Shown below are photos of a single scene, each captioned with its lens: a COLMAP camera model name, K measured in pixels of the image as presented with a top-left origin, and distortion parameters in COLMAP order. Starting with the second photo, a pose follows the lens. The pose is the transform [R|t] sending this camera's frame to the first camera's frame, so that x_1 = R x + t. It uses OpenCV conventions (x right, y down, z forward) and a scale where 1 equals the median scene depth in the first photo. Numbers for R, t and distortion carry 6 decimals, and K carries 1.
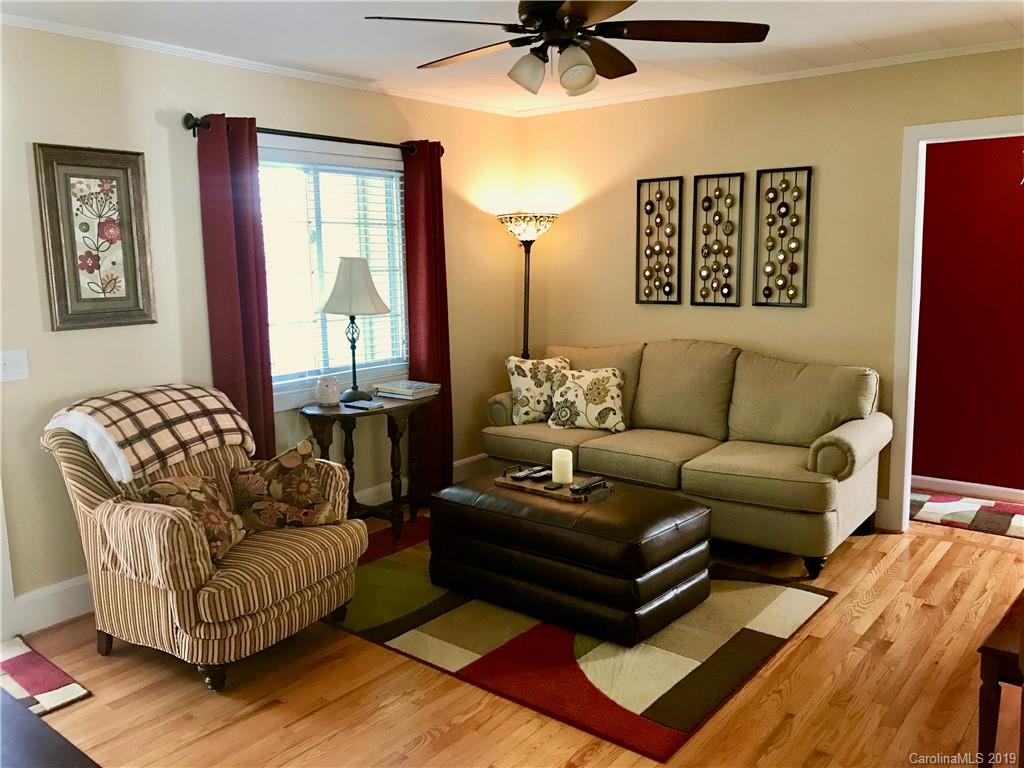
lens RADIAL K [[829.9, 0, 512.0], [0, 829.9, 384.0], [0, 0, 1]] dist [0.002250, -0.005212]
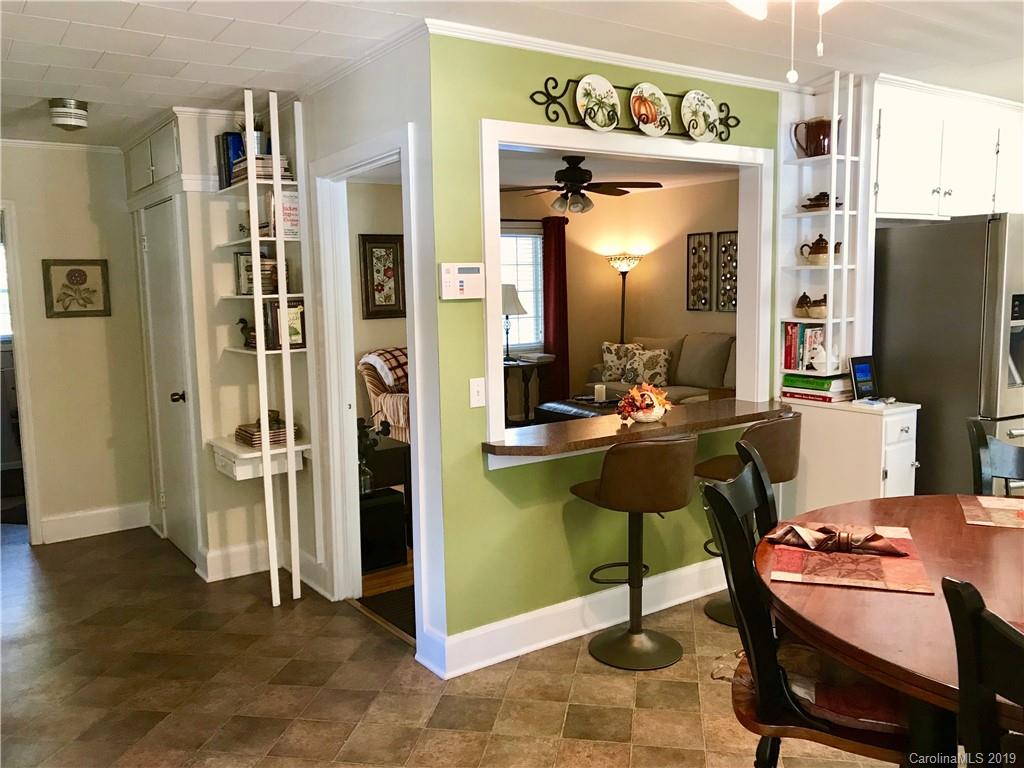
lens RADIAL K [[832.5, 0, 510.3], [0, 832.5, 376.2], [0, 0, 1]] dist [0.065370, -0.127383]
pose [[0.955956, 0.026400, -0.292320, 0.365809], [-0.035618, 0.999021, -0.026256, 0.102353], [0.291341, 0.035512, 0.955960, -0.776095]]
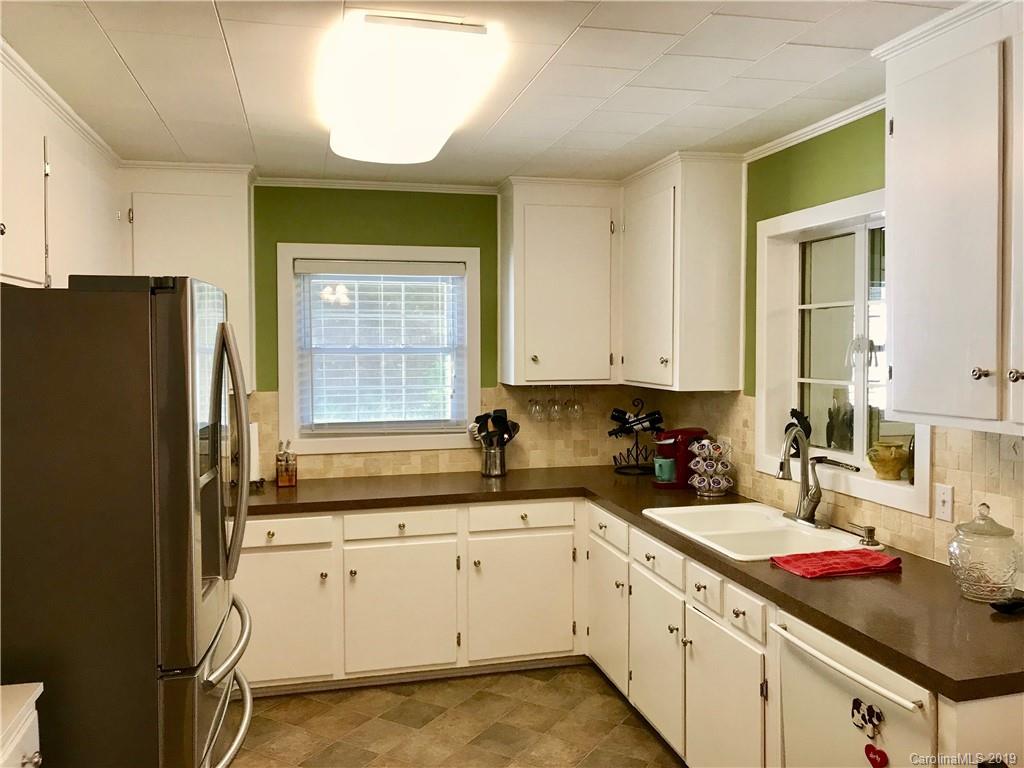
lens RADIAL K [[832.5, 0, 510.3], [0, 832.5, 376.2], [0, 0, 1]] dist [0.065370, -0.127383]
pose [[0.610831, -0.023426, 0.791414, 0.344610], [0.112635, 0.991967, -0.057572, -0.009754], [-0.783708, 0.124307, 0.608563, -0.204878]]
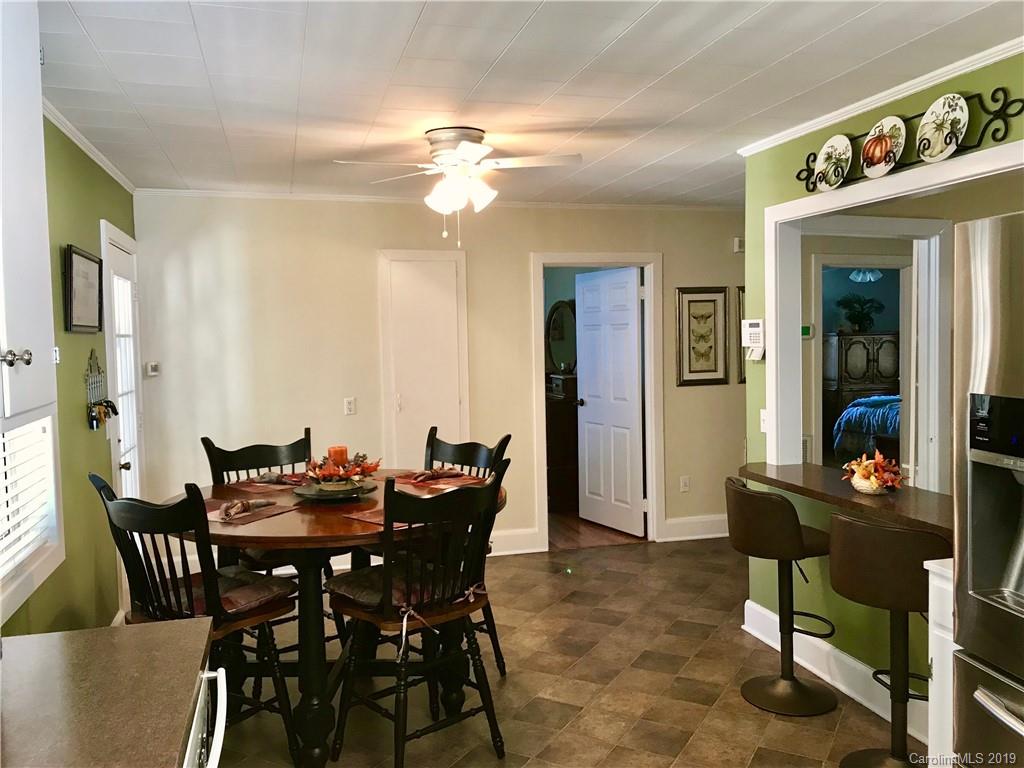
lens RADIAL K [[836.4, 0, 507.3], [0, 836.4, 376.7], [0, 0, 1]] dist [0.010291, 0.003175]
pose [[-0.585533, 0.067732, -0.807814, 1.069352], [-0.092669, 0.984378, 0.149706, -0.069619], [0.805335, 0.162518, -0.570109, 0.248990]]
